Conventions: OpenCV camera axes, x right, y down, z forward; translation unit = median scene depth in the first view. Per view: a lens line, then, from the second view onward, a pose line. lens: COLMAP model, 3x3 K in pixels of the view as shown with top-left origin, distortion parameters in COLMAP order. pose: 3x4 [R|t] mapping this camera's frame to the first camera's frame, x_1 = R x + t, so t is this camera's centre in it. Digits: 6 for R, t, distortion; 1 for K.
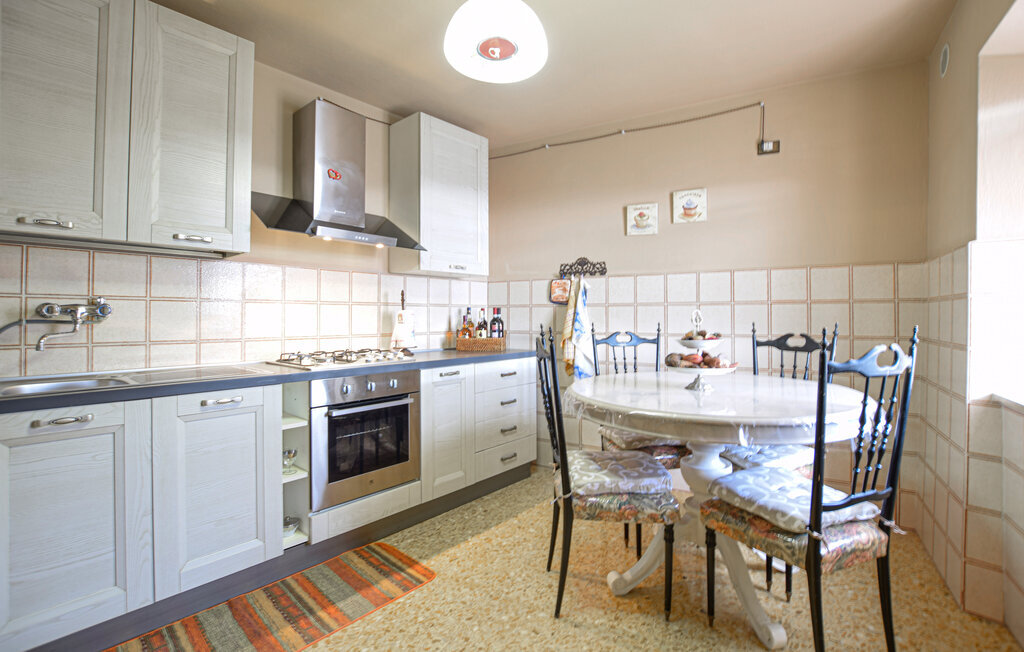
lens RADIAL K [[449.9, 0, 509.5], [0, 449.9, 312.1], [0, 0, 1]] dist [-0.031668, -0.000061]
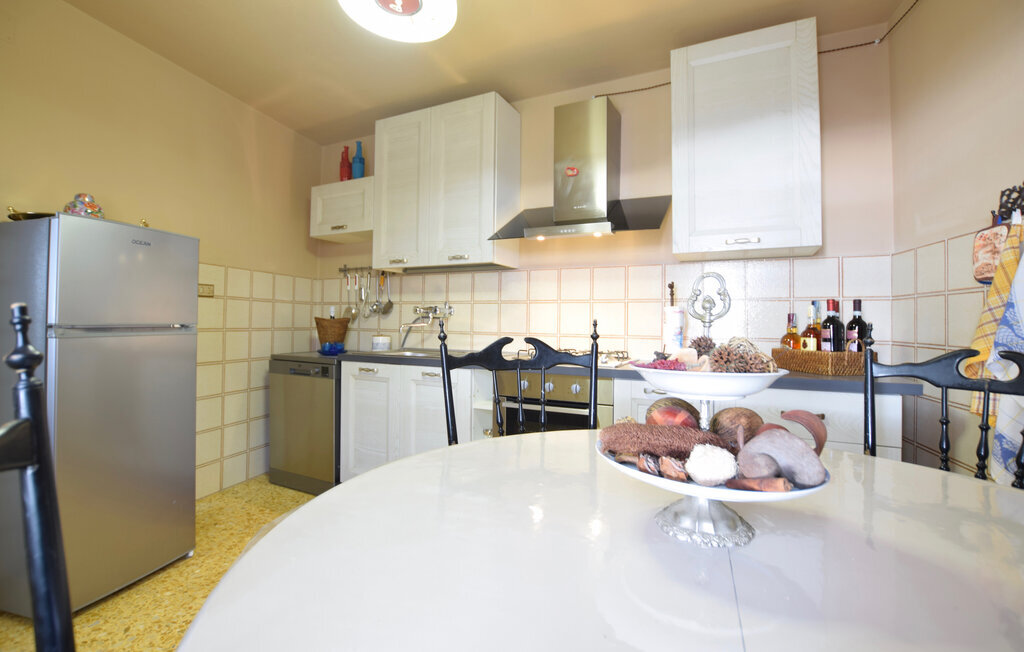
lens RADIAL K [[449.9, 0, 509.5], [0, 449.9, 312.1], [0, 0, 1]] dist [-0.031668, -0.000061]
pose [[0.265334, -0.014662, -0.964045, 0.488739], [0.000728, 0.999887, -0.015007, 0.018128], [0.964156, 0.003280, 0.265315, 0.558967]]
